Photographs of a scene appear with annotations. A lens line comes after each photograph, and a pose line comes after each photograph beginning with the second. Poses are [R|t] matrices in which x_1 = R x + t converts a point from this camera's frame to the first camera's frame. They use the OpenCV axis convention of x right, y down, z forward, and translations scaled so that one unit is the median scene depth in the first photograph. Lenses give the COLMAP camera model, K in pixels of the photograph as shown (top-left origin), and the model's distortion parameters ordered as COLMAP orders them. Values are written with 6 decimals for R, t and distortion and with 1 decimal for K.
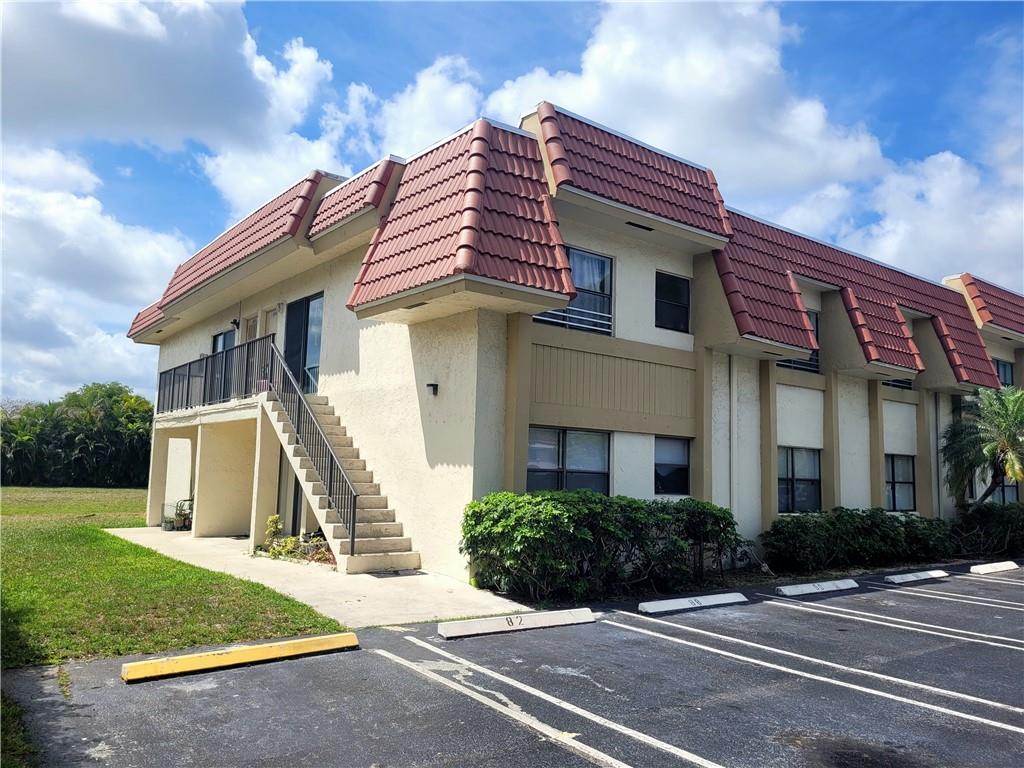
lens RADIAL K [[773.3, 0, 511.1], [0, 773.3, 390.0], [0, 0, 1]] dist [0.049070, -0.044593]
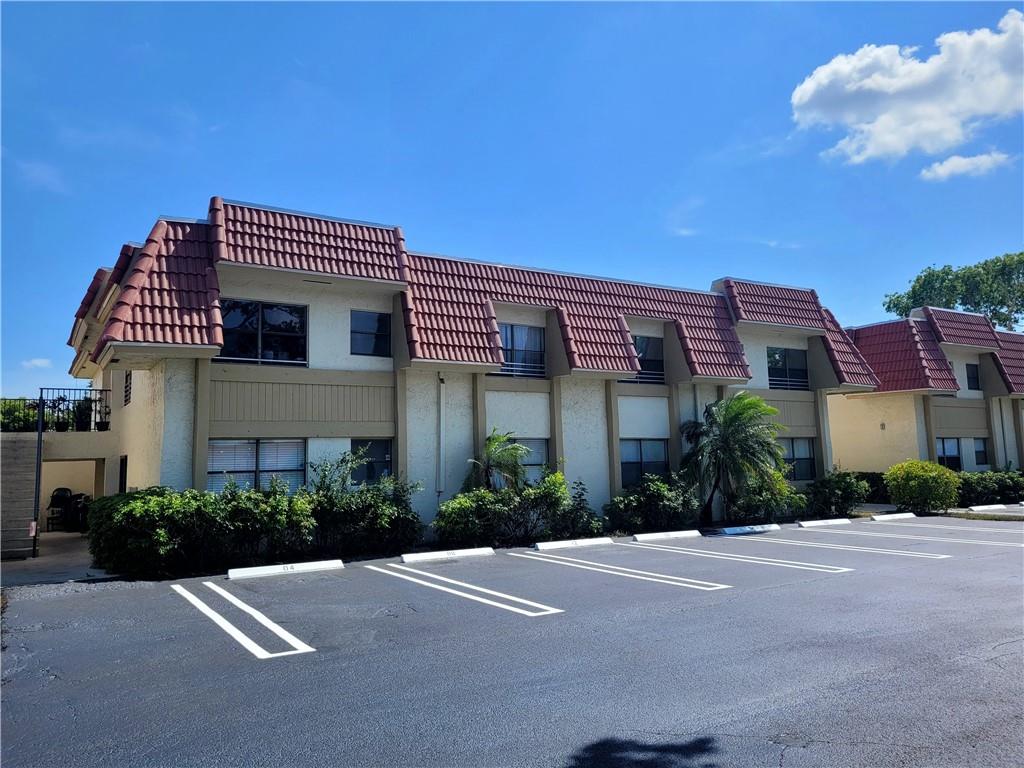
lens RADIAL K [[773.3, 0, 517.1], [0, 773.3, 374.4], [0, 0, 1]] dist [0.049070, -0.044593]
pose [[0.994839, -0.058476, -0.082923, 0.543581], [0.058047, 0.998285, -0.007581, -0.024987], [0.083224, 0.002728, 0.996527, -0.237258]]
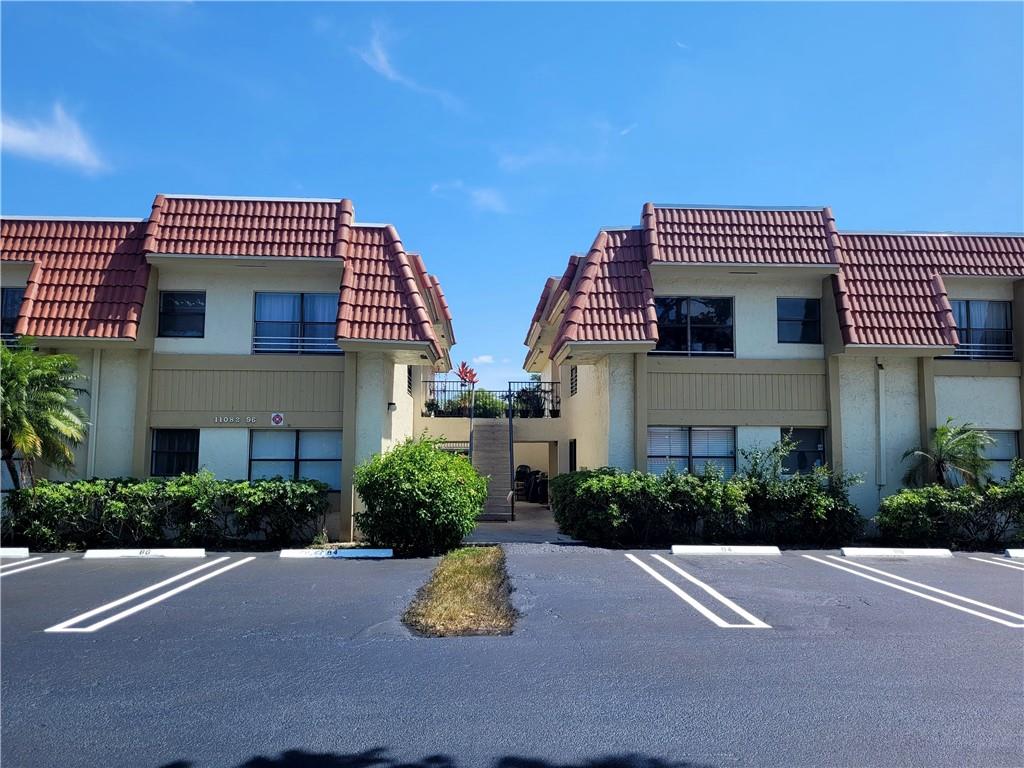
lens RADIAL K [[773.3, 0, 509.3], [0, 773.3, 387.2], [0, 0, 1]] dist [0.049070, -0.044593]
pose [[0.817385, -0.069839, -0.571842, 0.530096], [0.077115, 0.996956, -0.011529, -0.030126], [0.570907, -0.034674, 0.820282, -0.283203]]
